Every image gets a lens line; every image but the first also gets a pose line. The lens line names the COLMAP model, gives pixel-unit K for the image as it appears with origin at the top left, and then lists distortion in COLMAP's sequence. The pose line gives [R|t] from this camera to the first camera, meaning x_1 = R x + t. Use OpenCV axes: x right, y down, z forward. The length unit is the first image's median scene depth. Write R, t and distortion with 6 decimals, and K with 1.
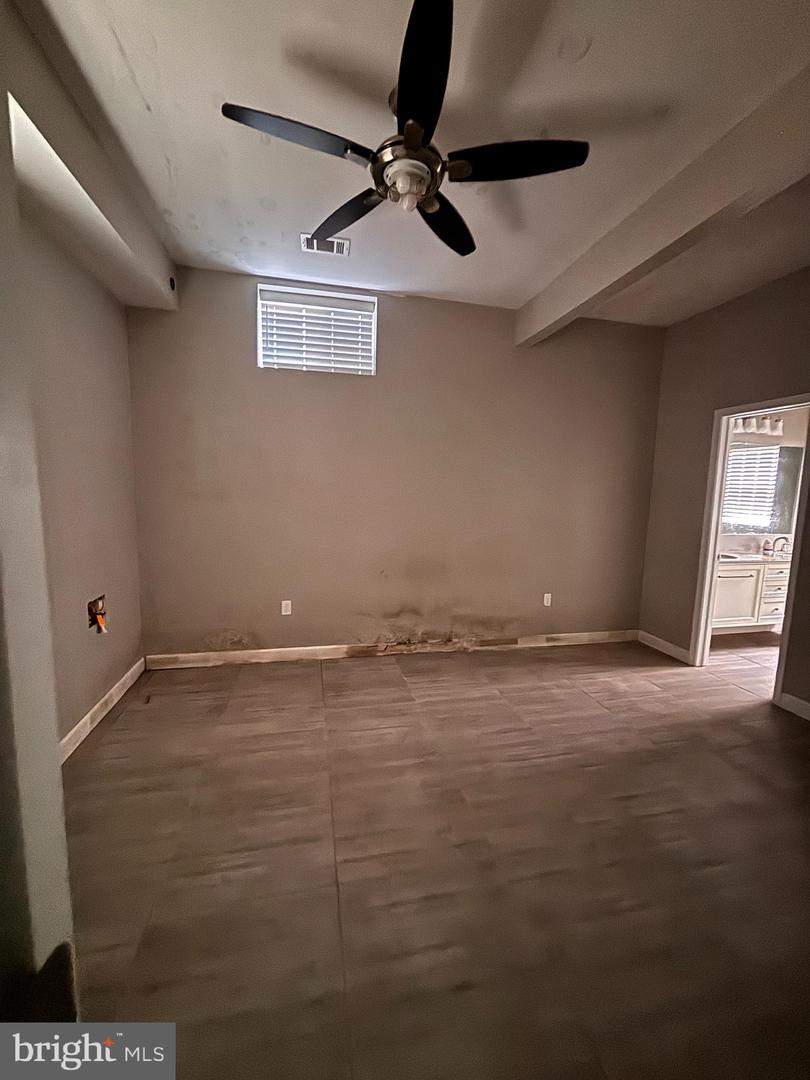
lens RADIAL K [[432.3, 0, 404.6], [0, 432.3, 538.9], [0, 0, 1]] dist [-0.001197, 0.000415]
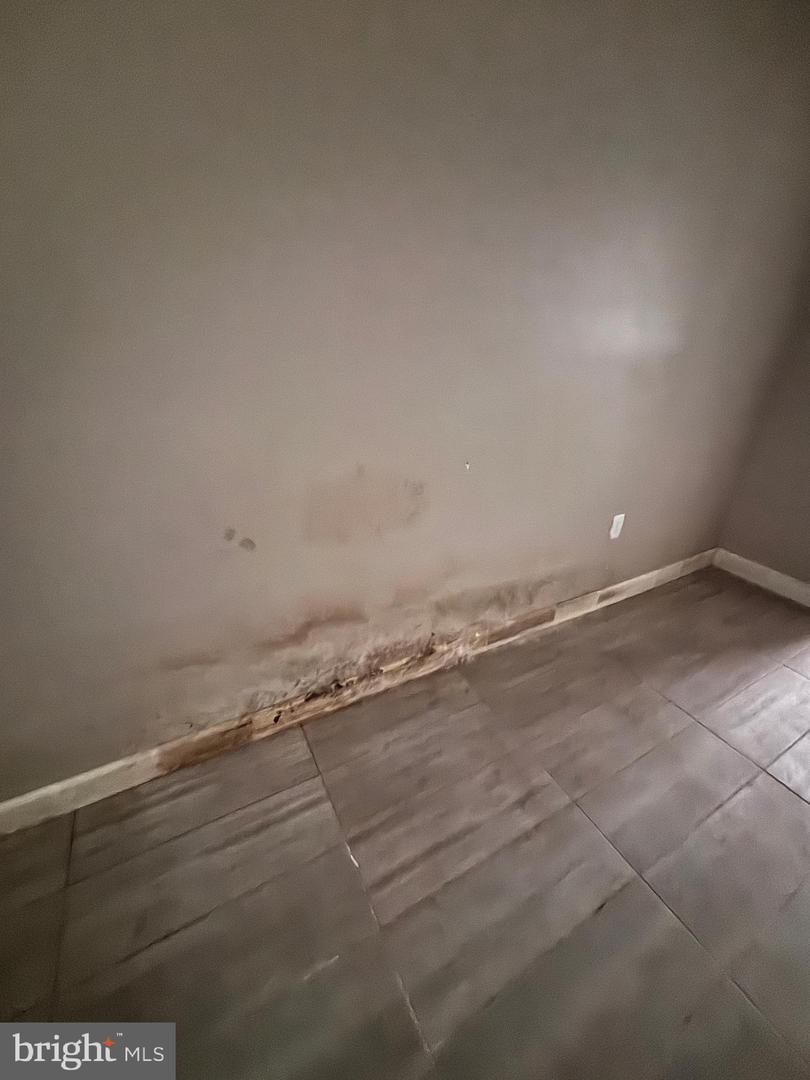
lens RADIAL K [[432.3, 0, 405.9], [0, 432.3, 541.7], [0, 0, 1]] dist [-0.001197, 0.000415]
pose [[0.959381, -0.121410, 0.254651, -0.012635], [0.023256, 0.933621, 0.357507, -0.018157], [-0.281153, -0.337063, 0.898522, 0.671114]]
